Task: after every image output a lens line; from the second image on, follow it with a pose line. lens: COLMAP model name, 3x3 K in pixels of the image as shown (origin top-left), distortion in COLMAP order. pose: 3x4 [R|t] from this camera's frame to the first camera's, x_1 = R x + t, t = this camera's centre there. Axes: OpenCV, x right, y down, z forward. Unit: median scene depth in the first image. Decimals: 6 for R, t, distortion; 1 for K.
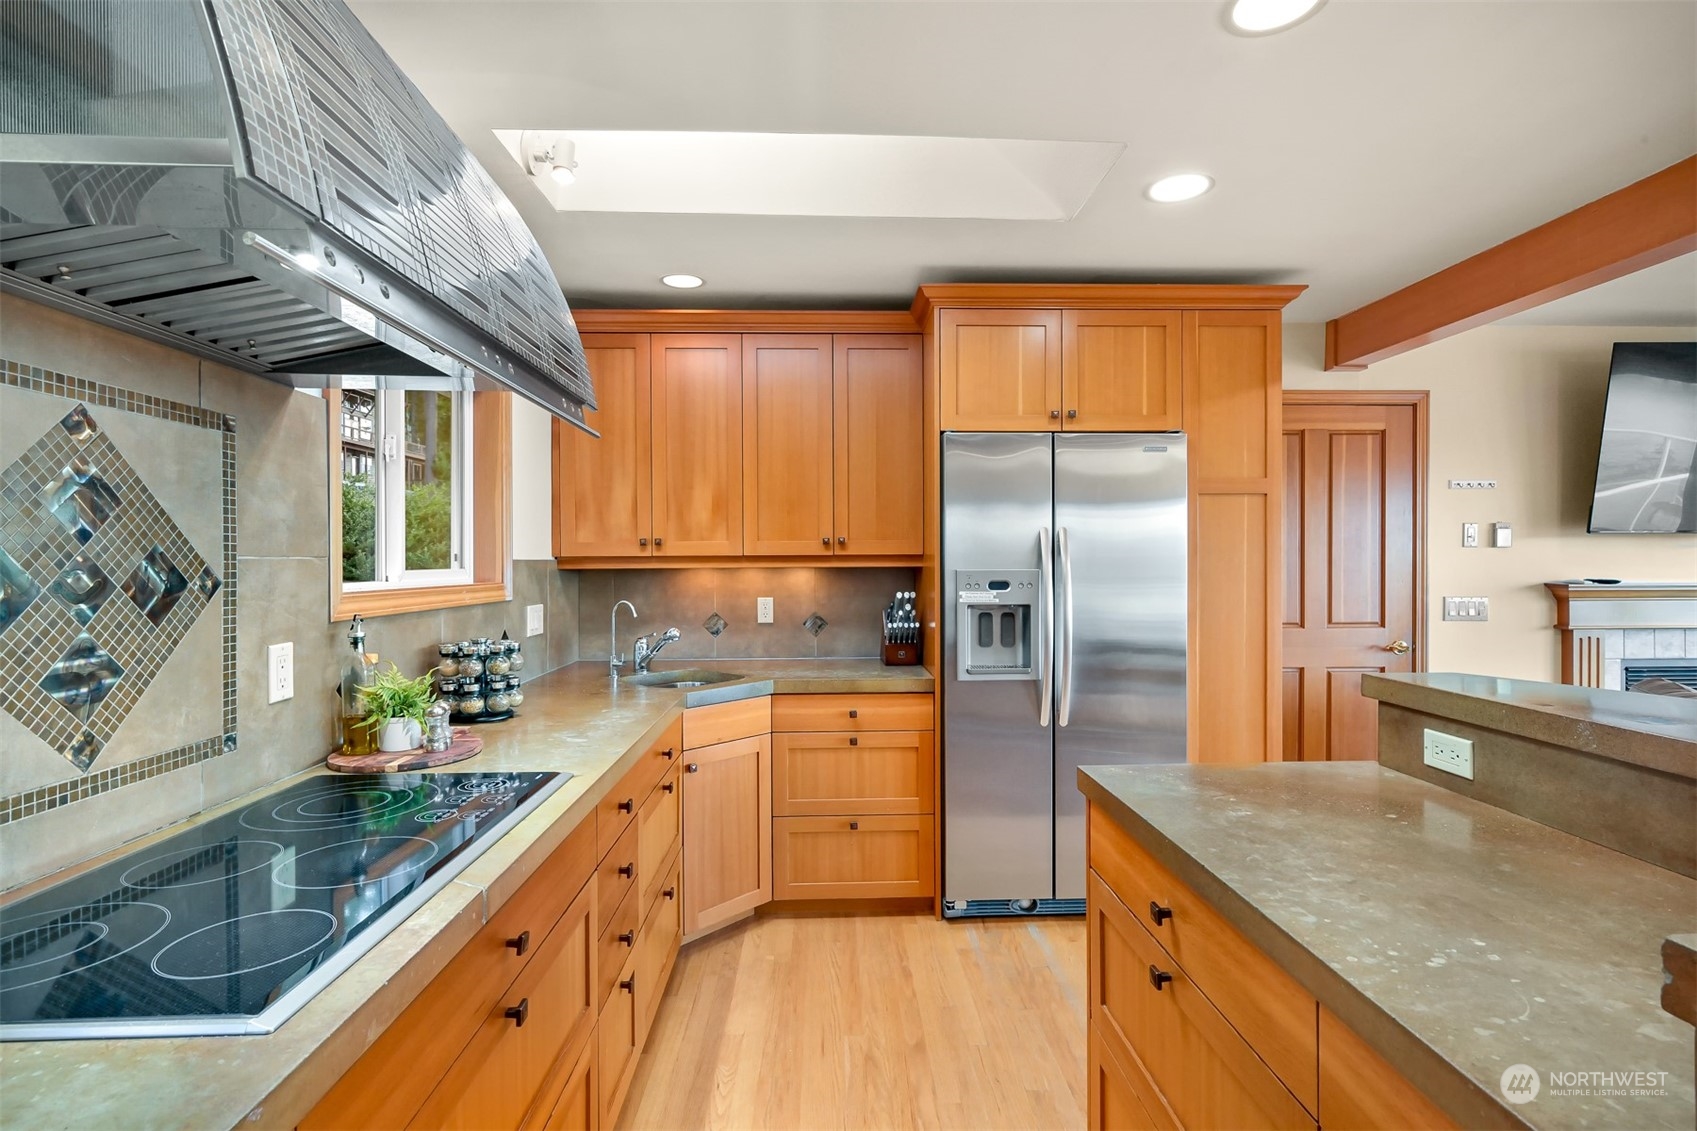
lens RADIAL K [[813.6, 0, 853.0], [0, 813.6, 558.9], [0, 0, 1]] dist [-0.005082, -0.001522]
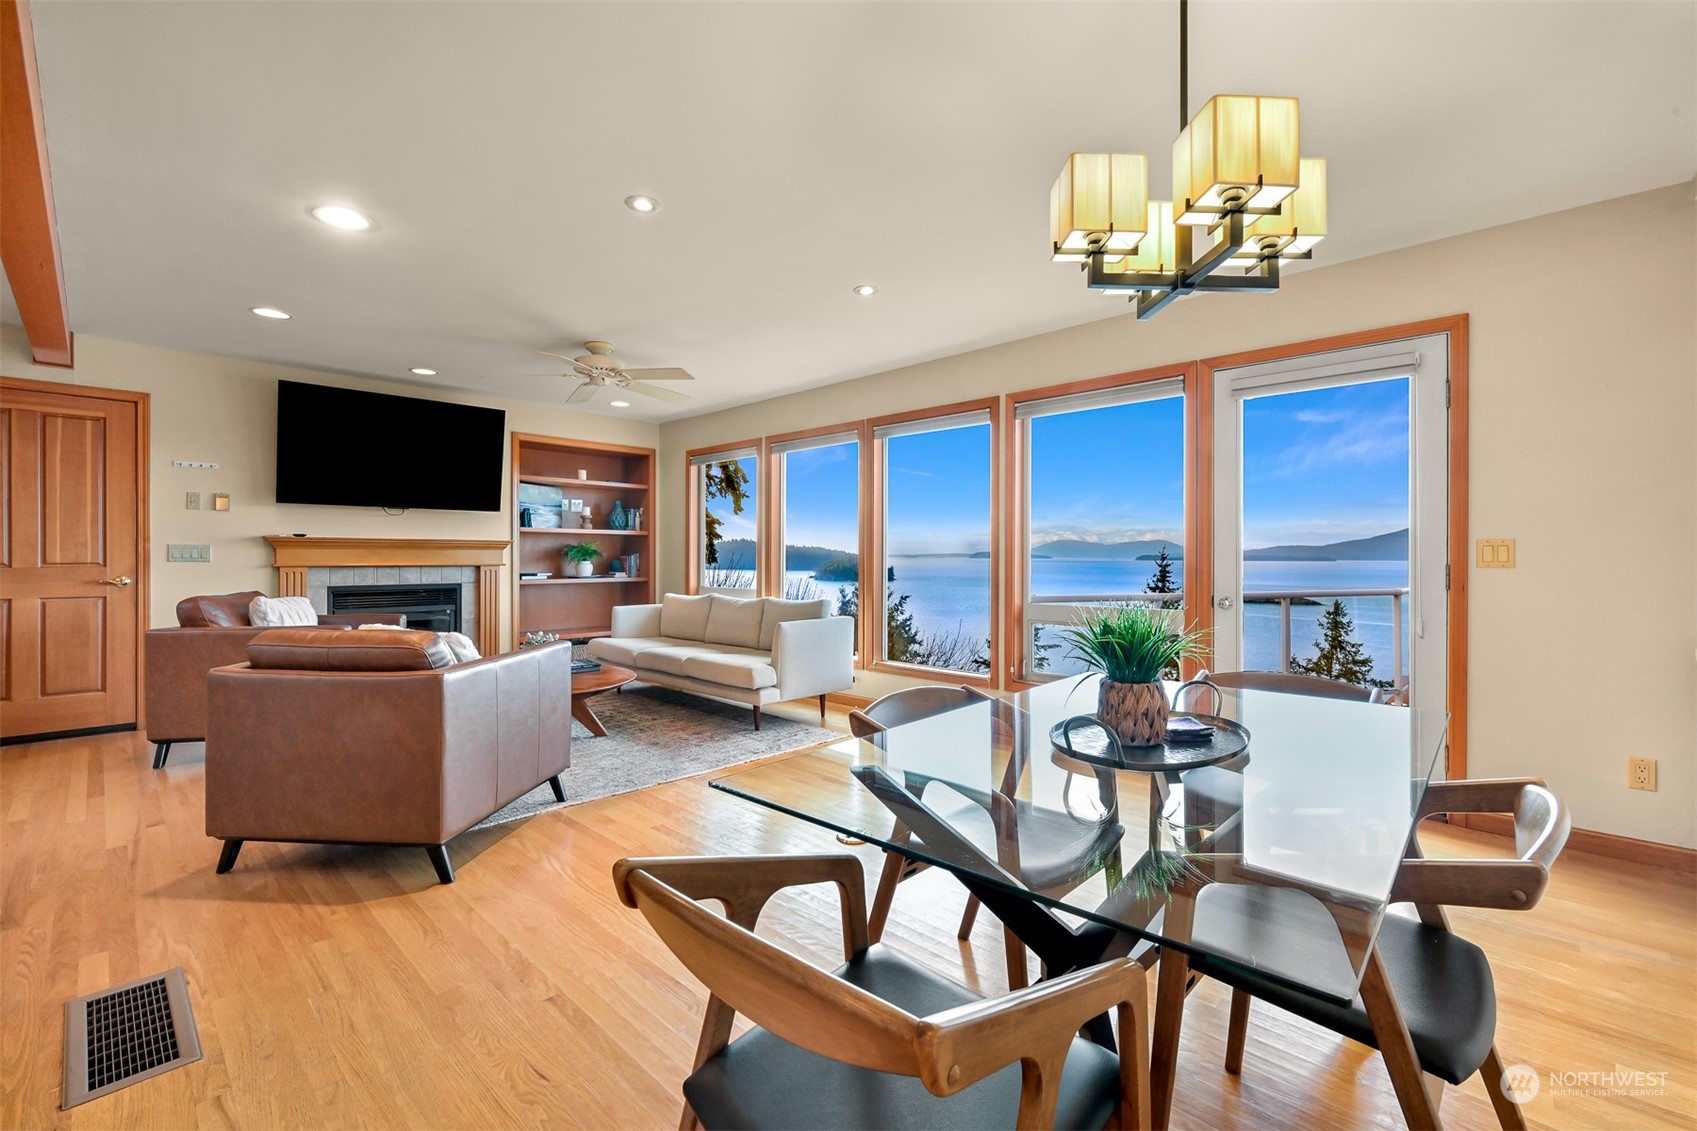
lens RADIAL K [[726.3, 0, 851.1], [0, 726.3, 560.1], [0, 0, 1]] dist [-0.000563, -0.000031]
pose [[0.712569, 0.000817, 0.701602, 0.852535], [-0.008524, 0.999936, 0.007494, 0.067107], [-0.701550, -0.011320, 0.712530, -0.866796]]
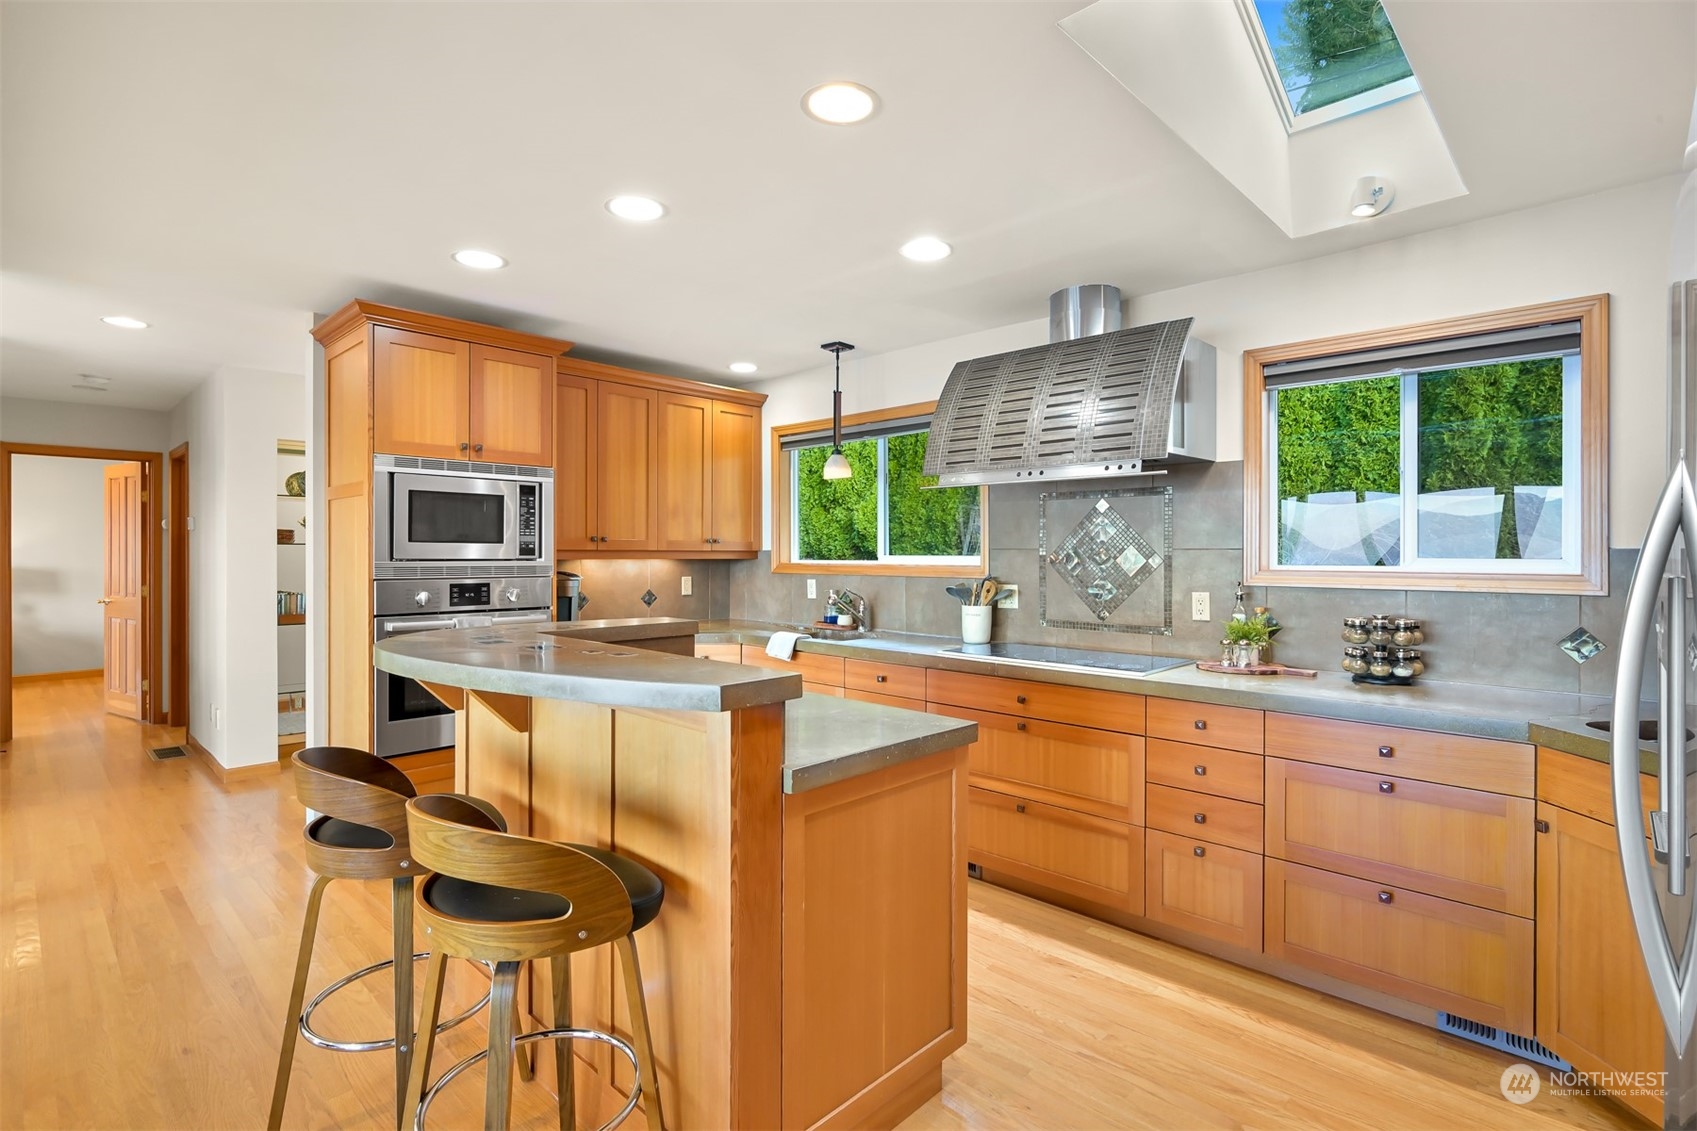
lens RADIAL K [[813.6, 0, 853.0], [0, 813.6, 558.9], [0, 0, 1]] dist [-0.005082, -0.001522]
pose [[-0.711056, 0.009535, -0.703071, 0.709313], [0.004219, 0.999948, 0.009294, -0.000547], [0.703123, 0.003642, -0.711059, 0.974414]]
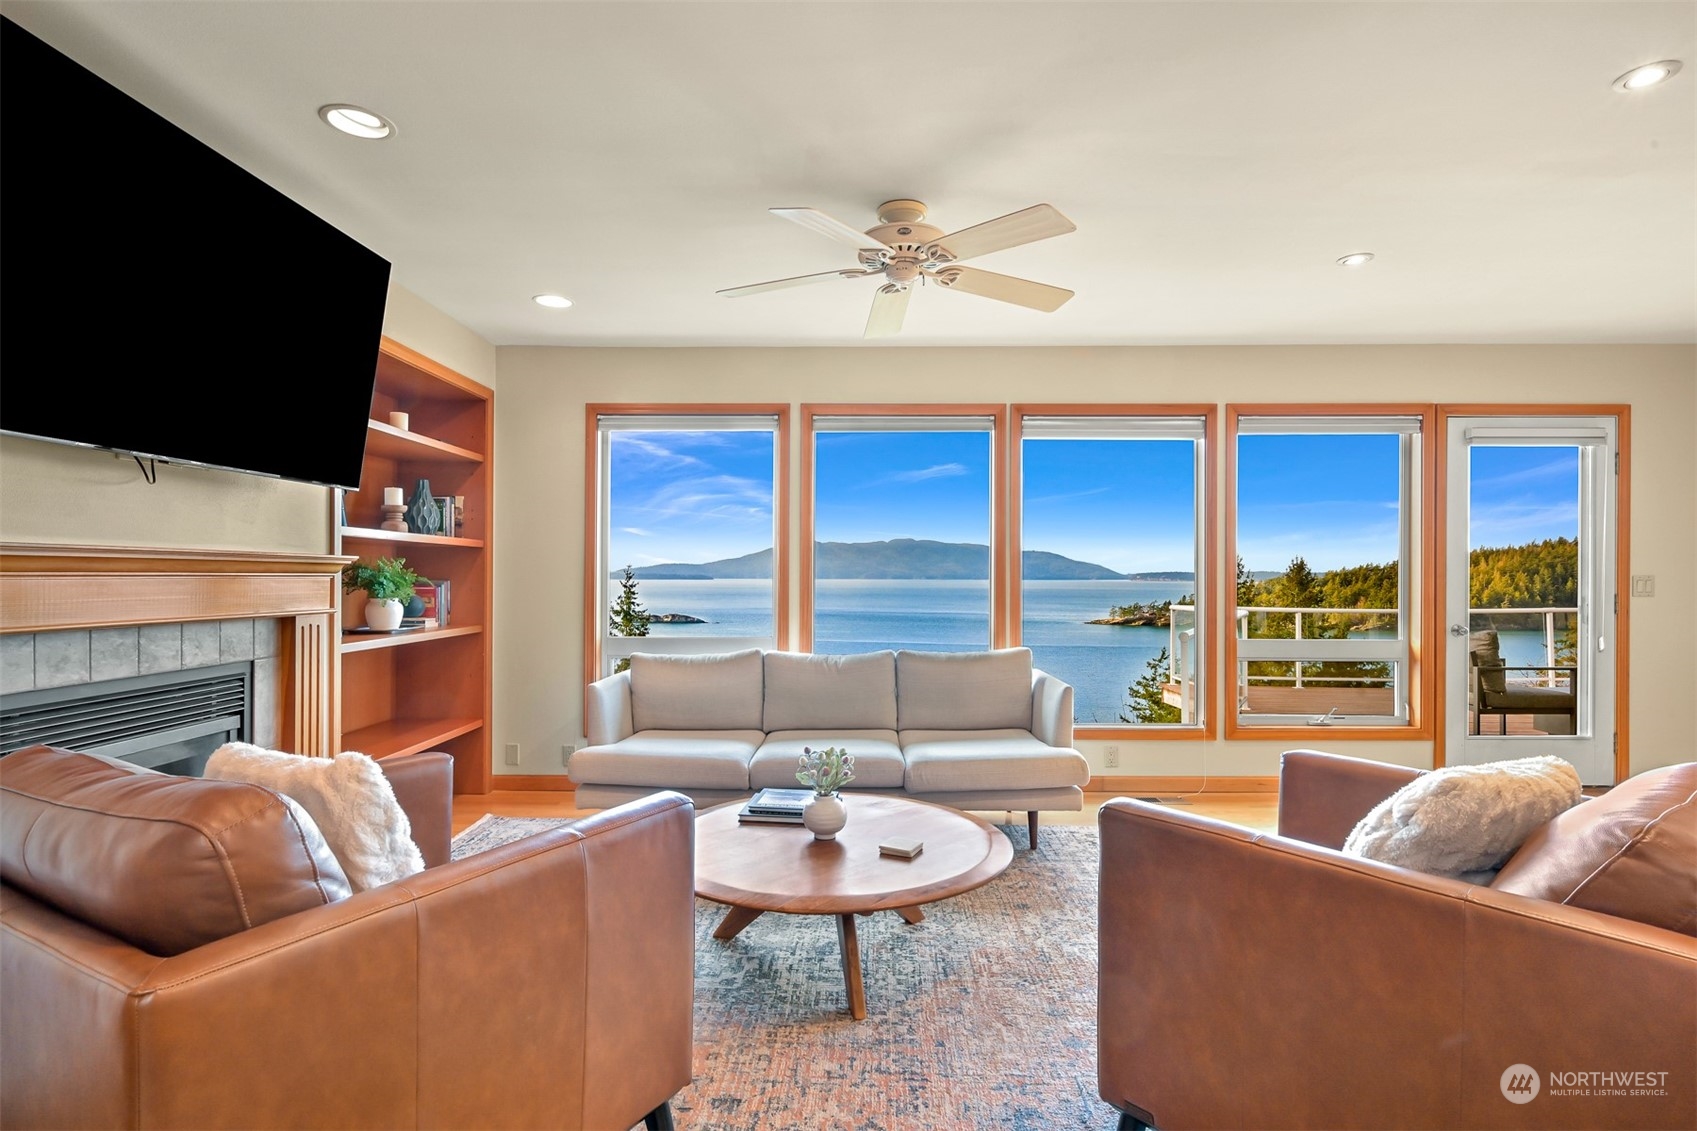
lens RADIAL K [[839.5, 0, 853.5], [0, 839.5, 571.1], [0, 0, 1]] dist [-0.003060, -0.000167]
pose [[0.037117, 0.009194, 0.999269, 0.587756], [-0.009406, 0.999917, -0.008850, 0.058056], [-0.999267, -0.009071, 0.037201, 0.564399]]
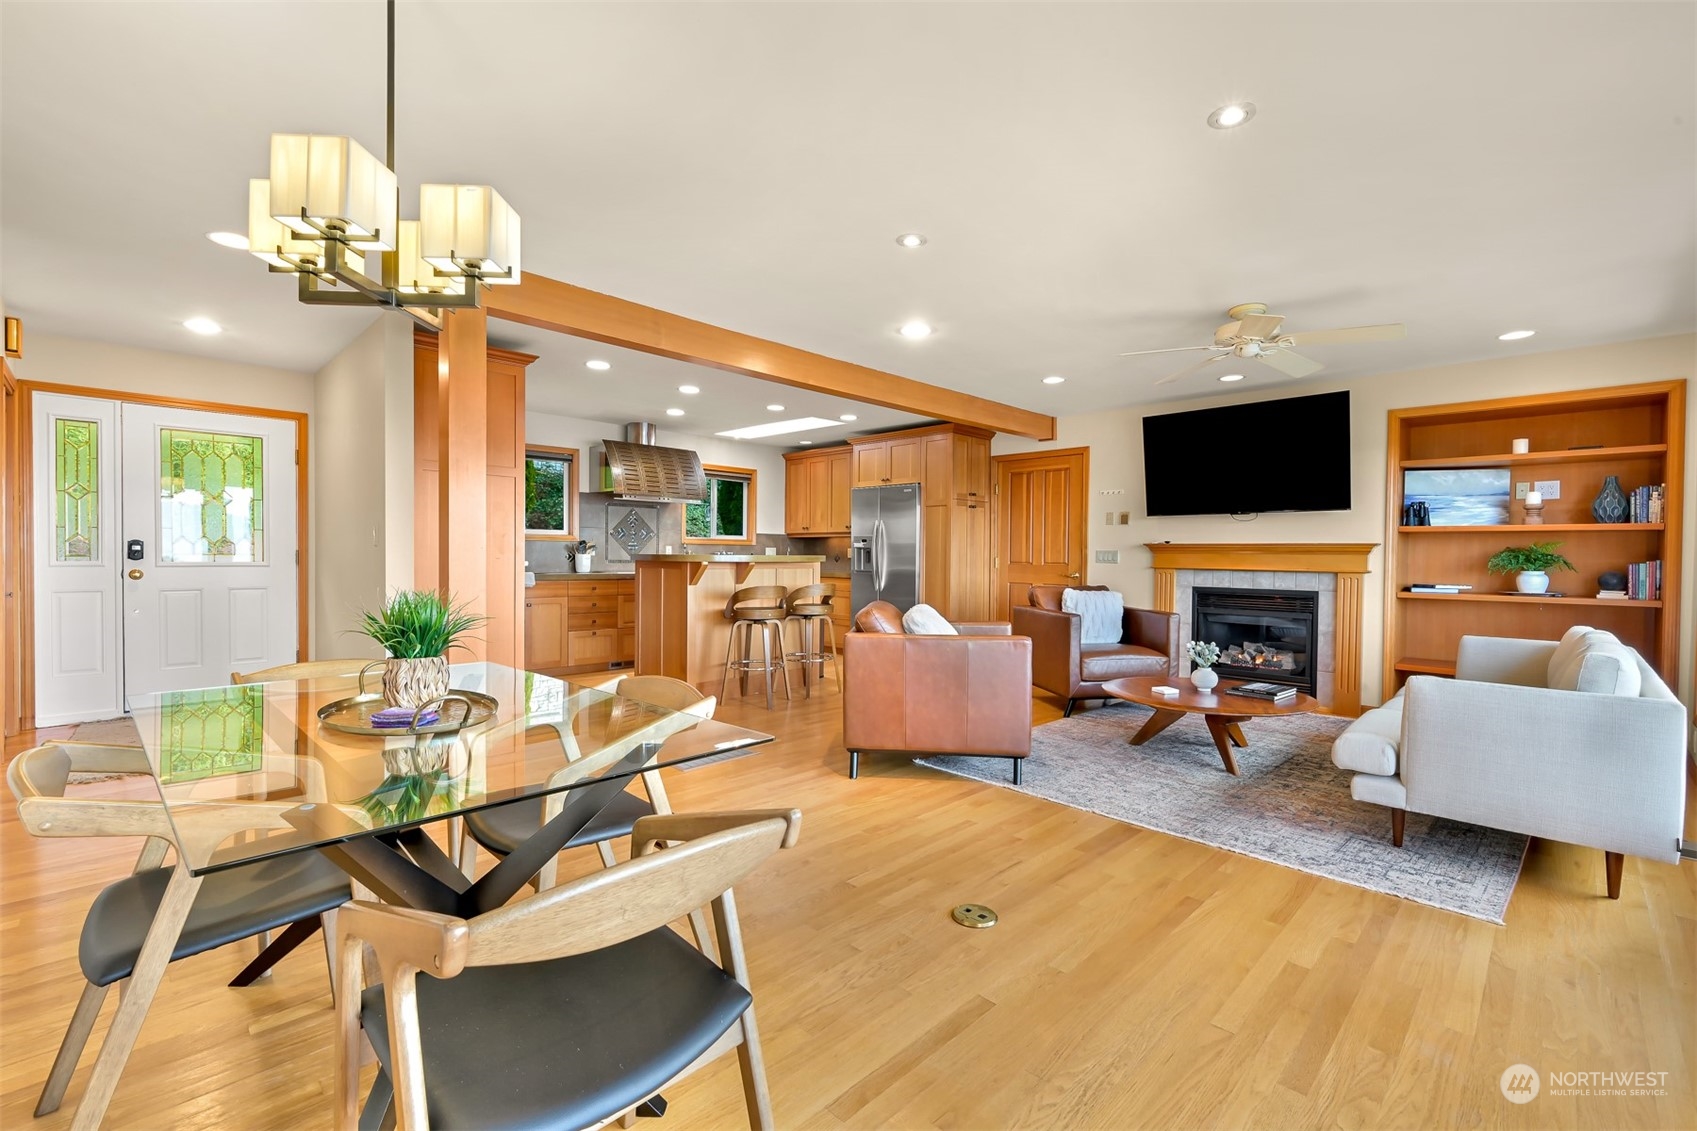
lens RADIAL K [[726.3, 0, 851.1], [0, 726.3, 560.1], [0, 0, 1]] dist [-0.000563, -0.000031]
pose [[0.691961, 0.016478, -0.721747, 1.960706], [-0.008857, 0.999858, 0.014335, 0.062259], [0.721880, -0.003527, 0.692009, -0.798822]]
